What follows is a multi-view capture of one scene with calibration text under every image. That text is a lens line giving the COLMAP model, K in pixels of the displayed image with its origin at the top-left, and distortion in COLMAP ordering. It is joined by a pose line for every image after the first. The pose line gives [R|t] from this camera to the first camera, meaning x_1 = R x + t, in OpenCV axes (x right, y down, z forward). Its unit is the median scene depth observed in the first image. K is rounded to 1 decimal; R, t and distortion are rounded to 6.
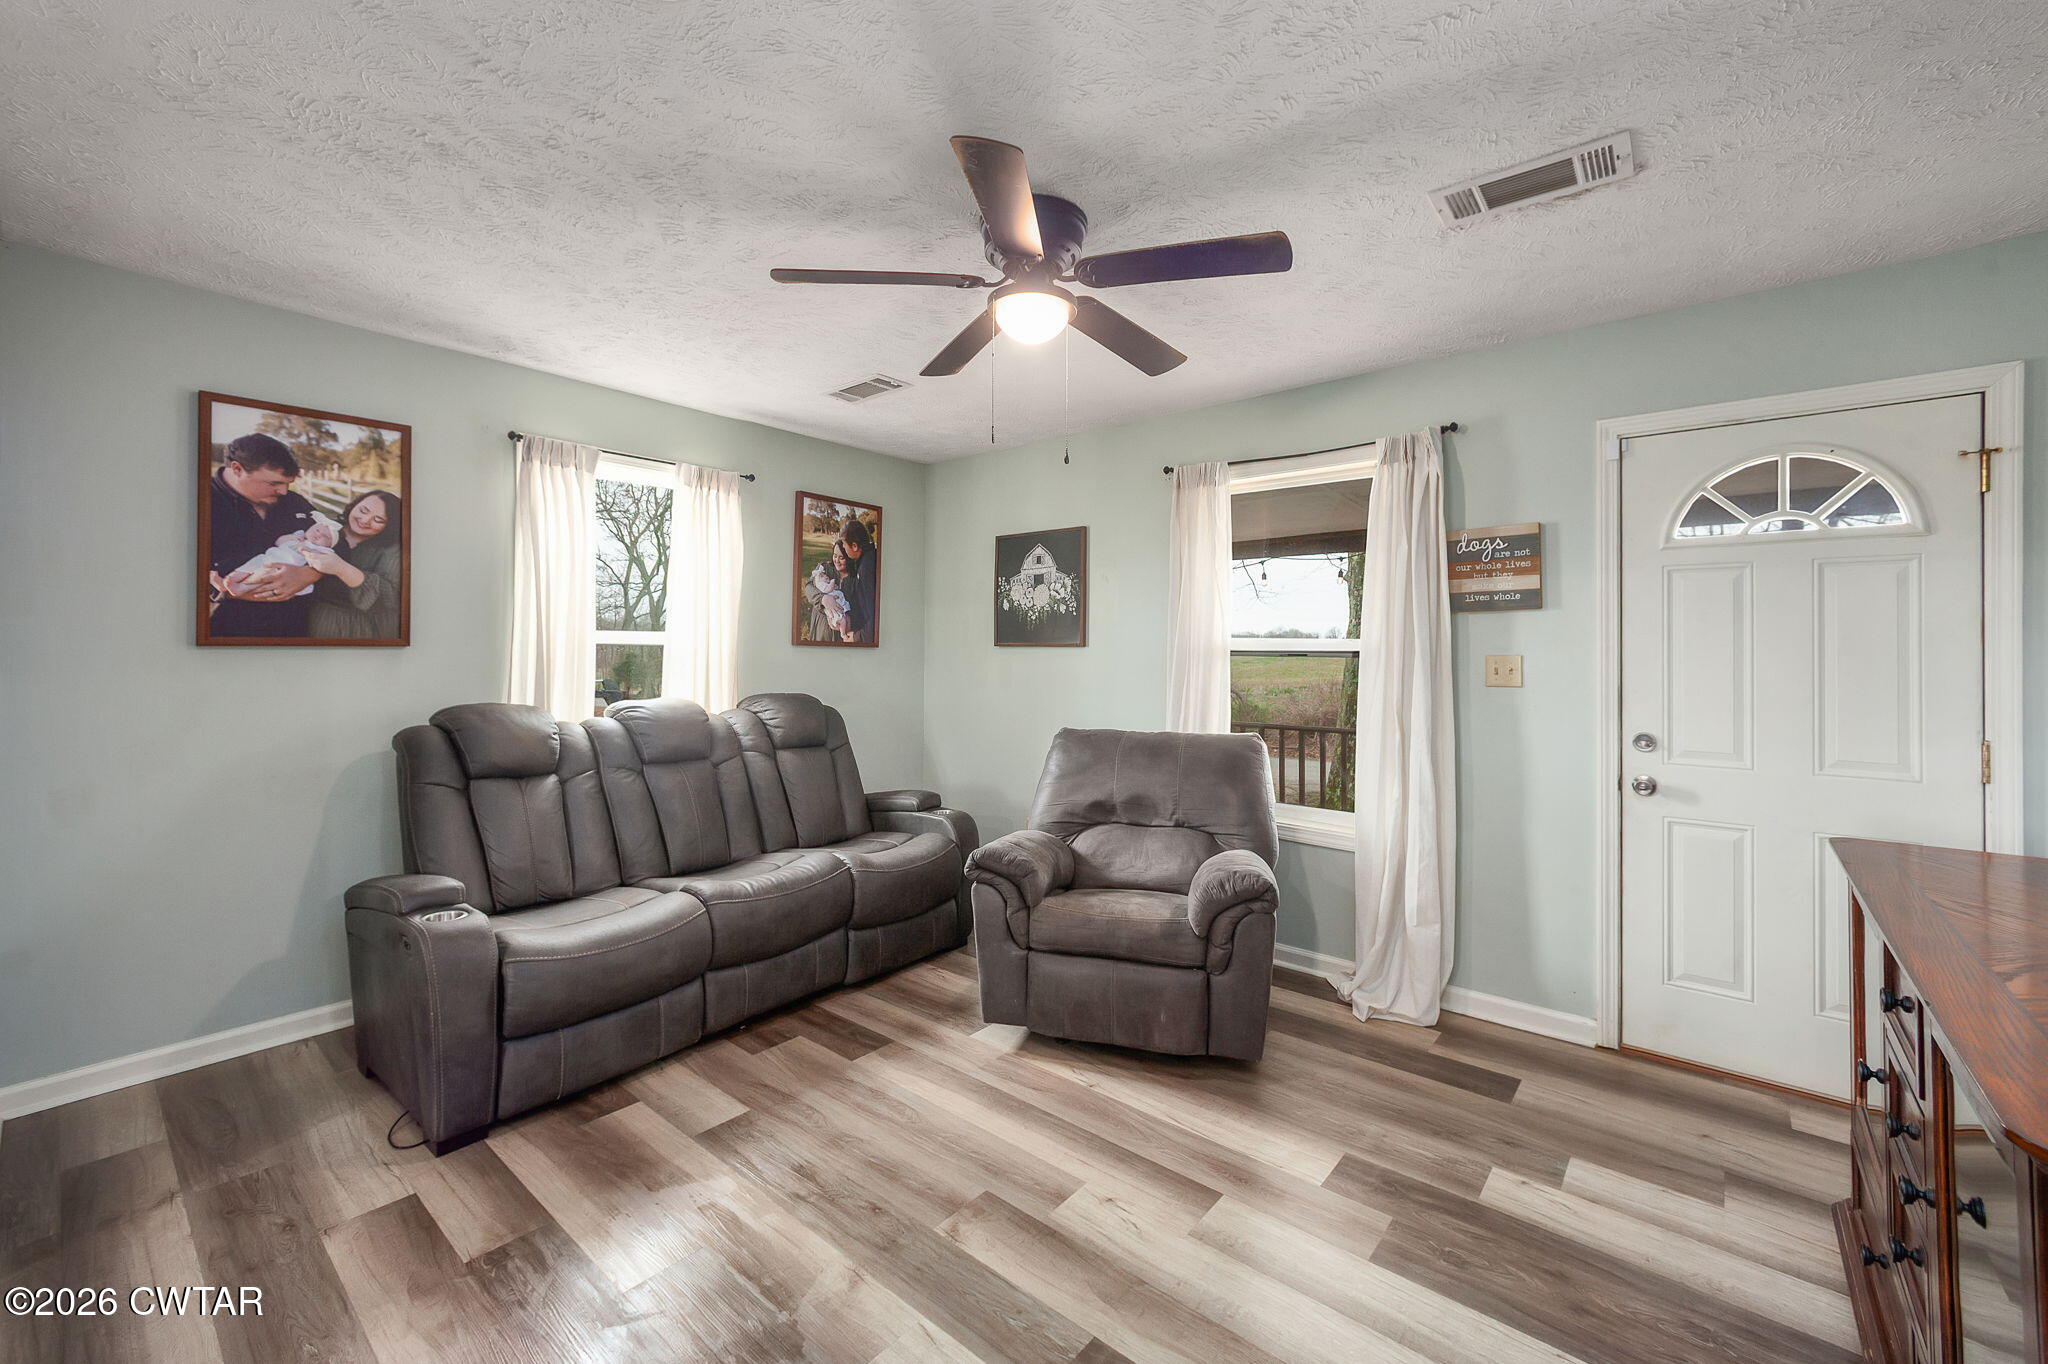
lens RADIAL K [[819.5, 0, 1037.0], [0, 819.5, 642.7], [0, 0, 1]] dist [0.006118, -0.003569]
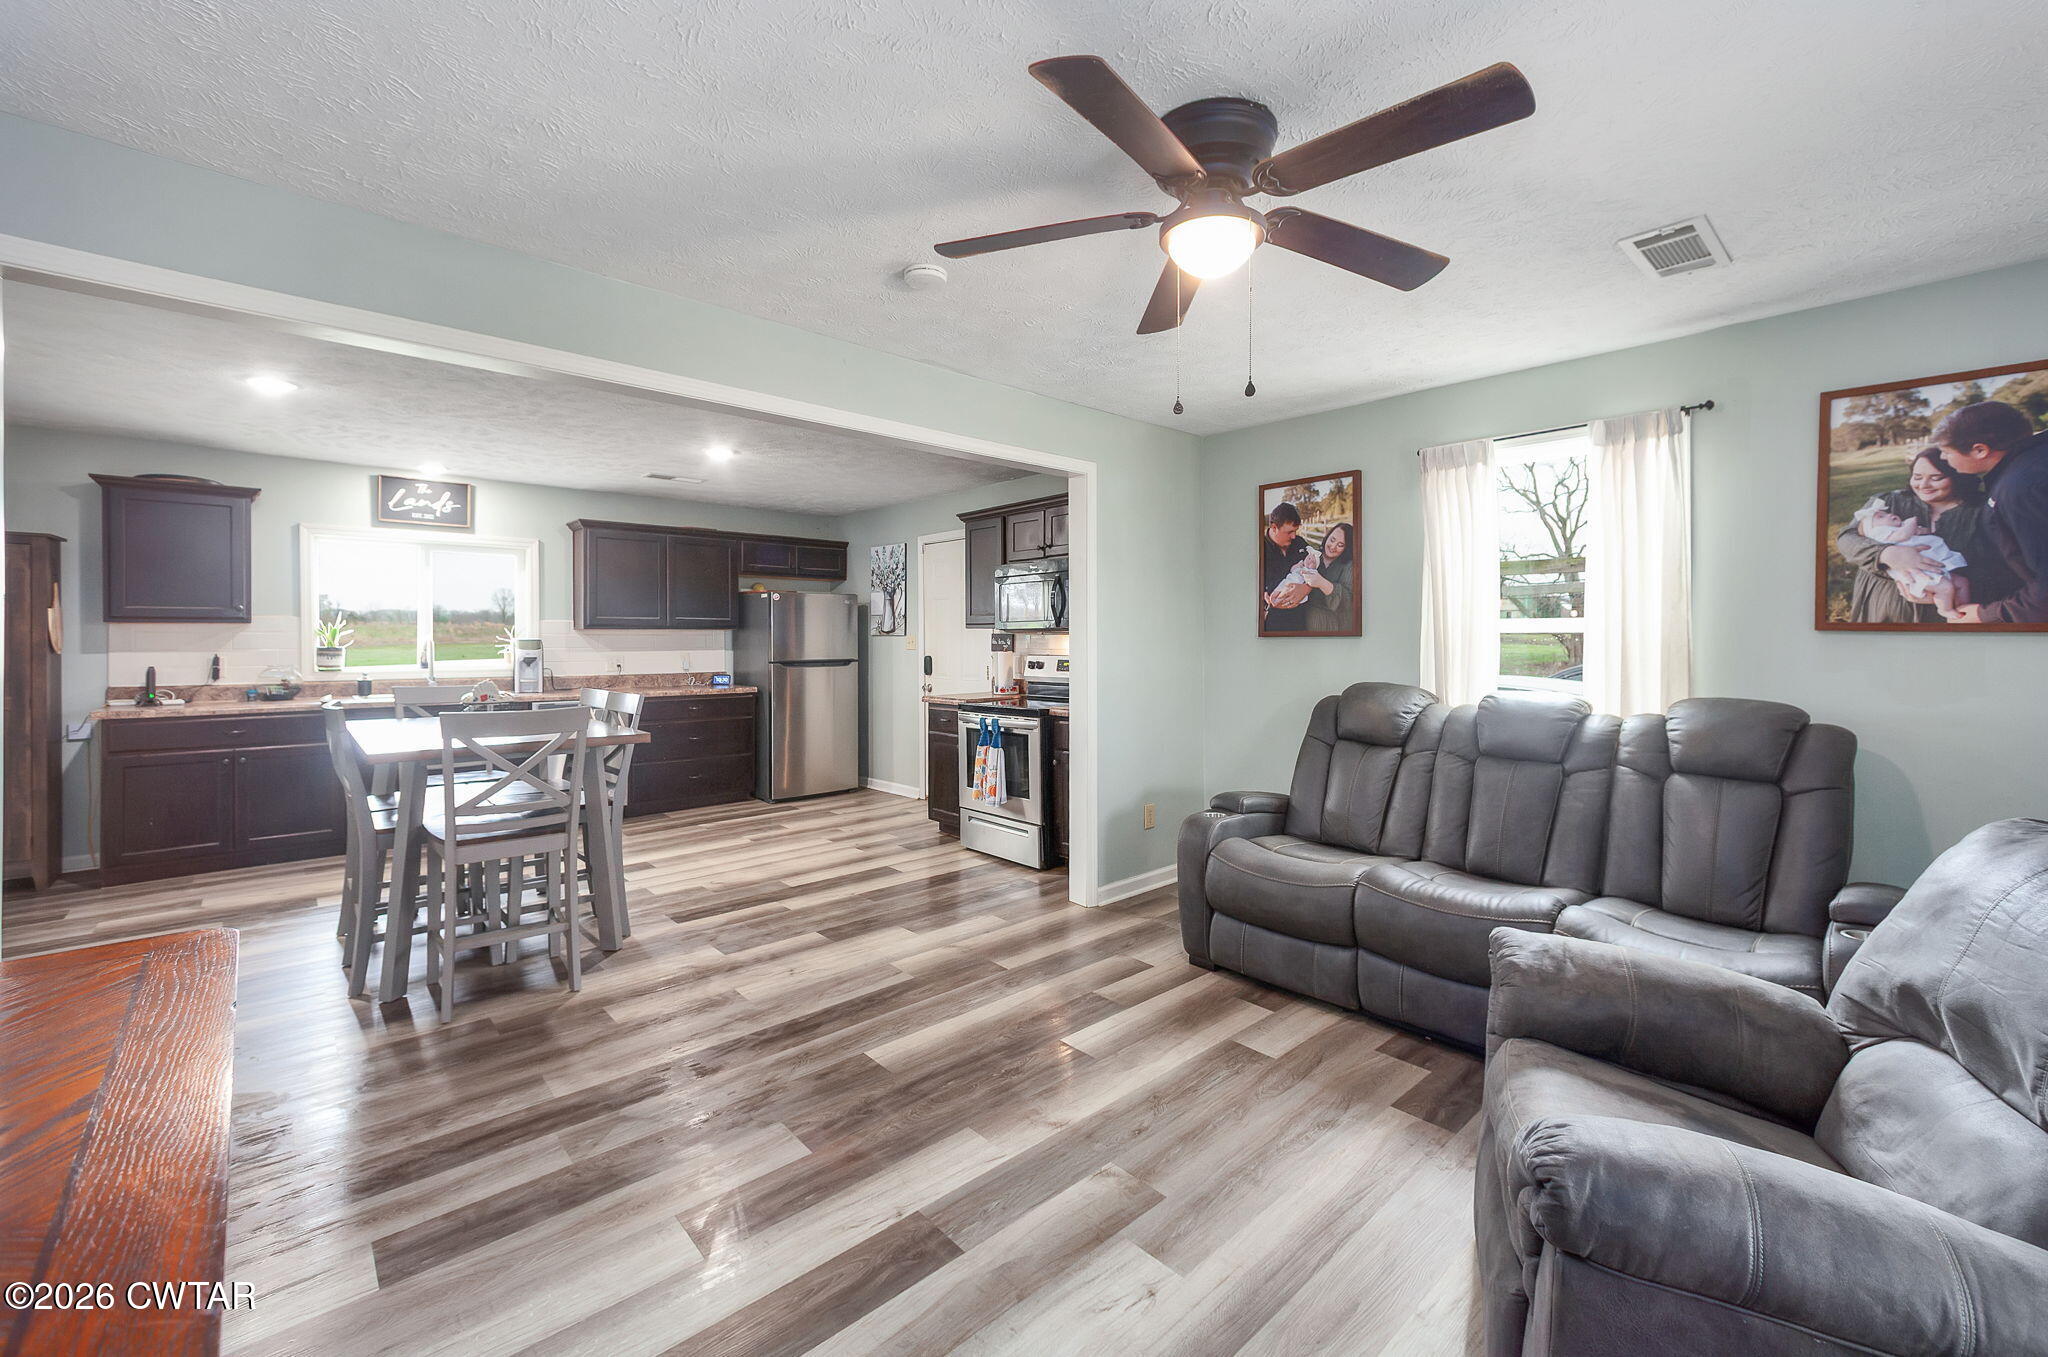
lens RADIAL K [[819.5, 0, 1039.9], [0, 819.5, 639.9], [0, 0, 1]] dist [0.006118, -0.003569]
pose [[-0.126016, -0.002801, -0.992024, 0.638311], [0.008669, 0.999955, -0.003925, 0.011225], [0.991990, -0.009095, -0.125986, 0.684633]]
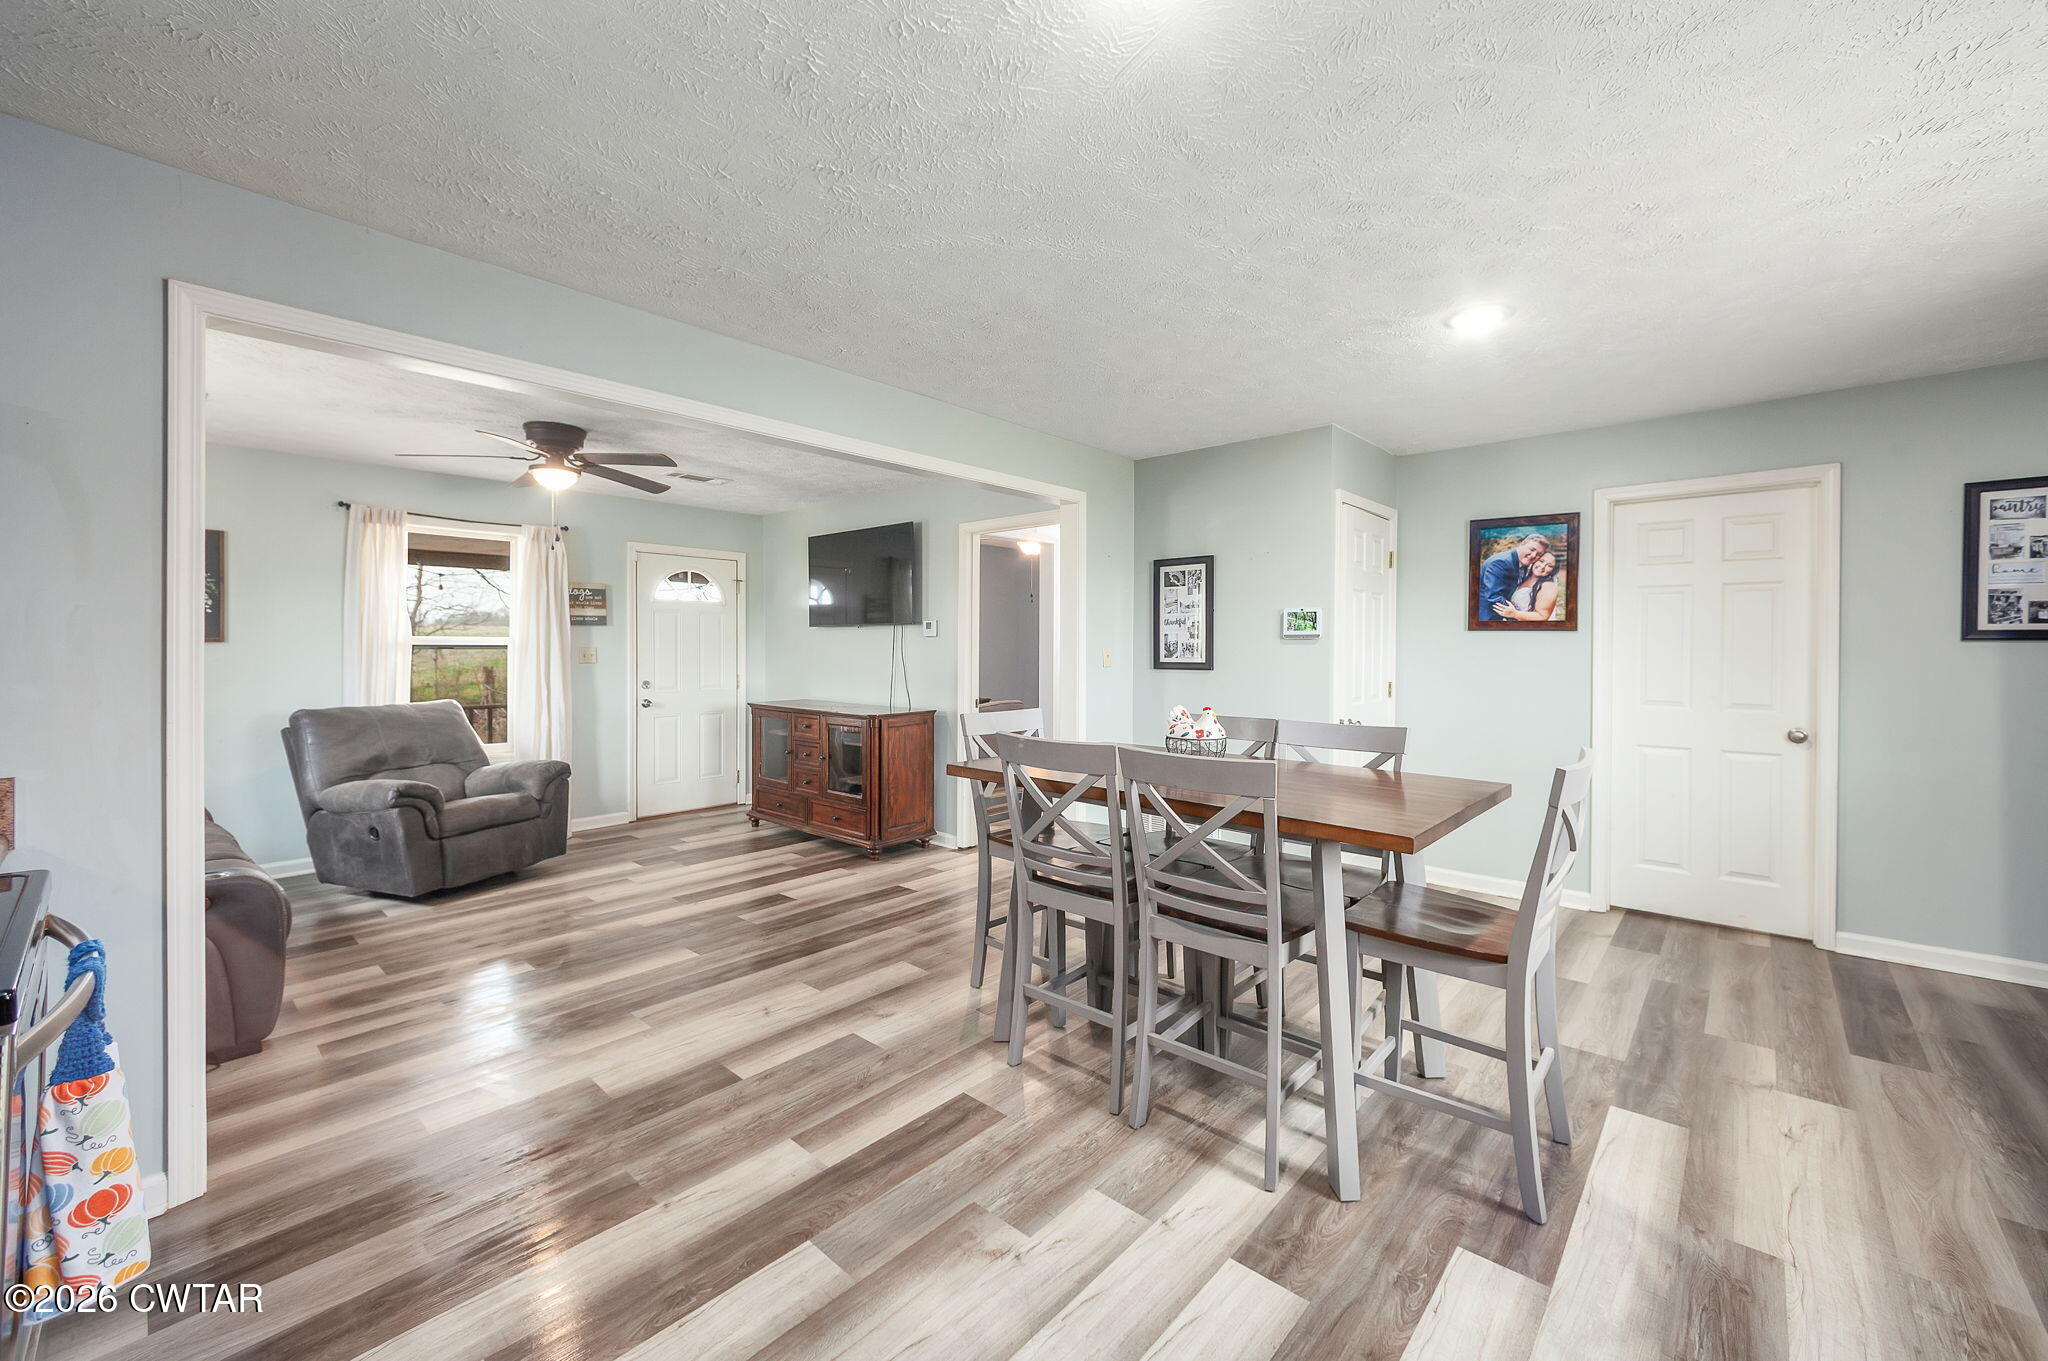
lens RADIAL K [[819.5, 0, 1028.9], [0, 819.5, 659.8], [0, 0, 1]] dist [0.006118, -0.003569]
pose [[0.035699, -0.020090, 0.999161, -1.427102], [-0.012221, 0.999714, 0.020538, -0.009682], [-0.999288, -0.012944, 0.035443, -0.152381]]
